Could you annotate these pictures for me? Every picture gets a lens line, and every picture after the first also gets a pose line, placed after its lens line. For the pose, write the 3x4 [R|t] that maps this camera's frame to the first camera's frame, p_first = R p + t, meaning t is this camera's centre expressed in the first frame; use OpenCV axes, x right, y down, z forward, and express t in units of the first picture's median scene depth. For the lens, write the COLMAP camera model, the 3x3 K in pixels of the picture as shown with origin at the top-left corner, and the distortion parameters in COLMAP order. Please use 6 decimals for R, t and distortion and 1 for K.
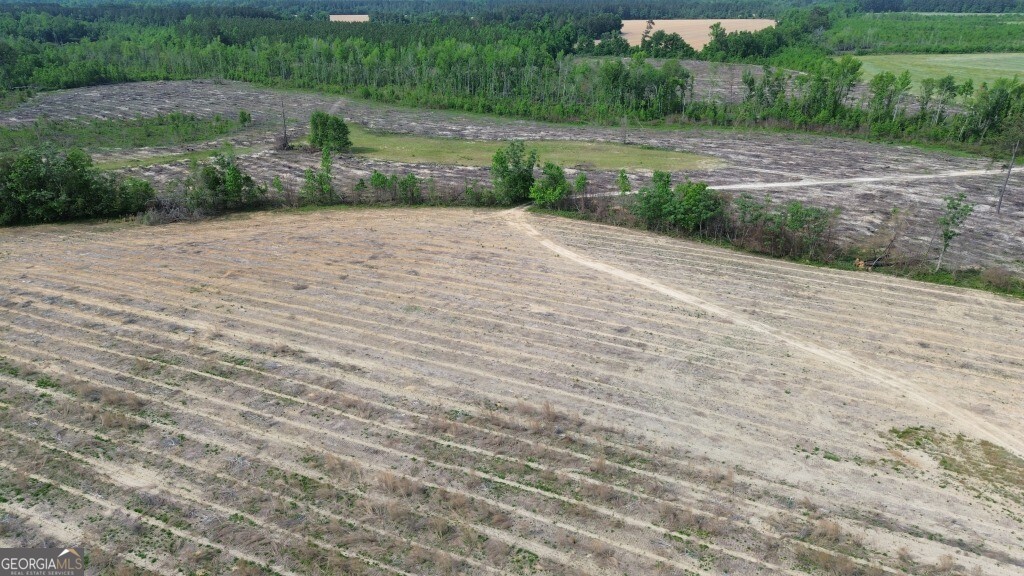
lens RADIAL K [[749.9, 0, 512.0], [0, 749.9, 288.0], [0, 0, 1]] dist [0.114548, -0.151975]
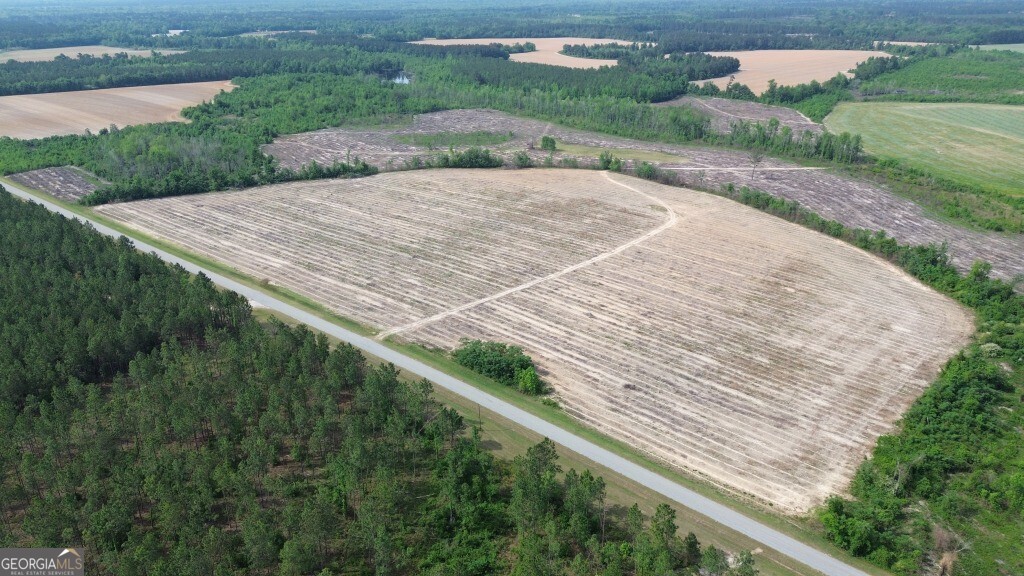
lens RADIAL K [[749.9, 0, 512.0], [0, 749.9, 288.0], [0, 0, 1]] dist [0.114548, -0.151975]
pose [[0.972246, 0.087149, -0.217126, 0.370608], [-0.085122, 0.996195, 0.018692, 0.382432], [0.217929, 0.000309, 0.975965, -2.336229]]
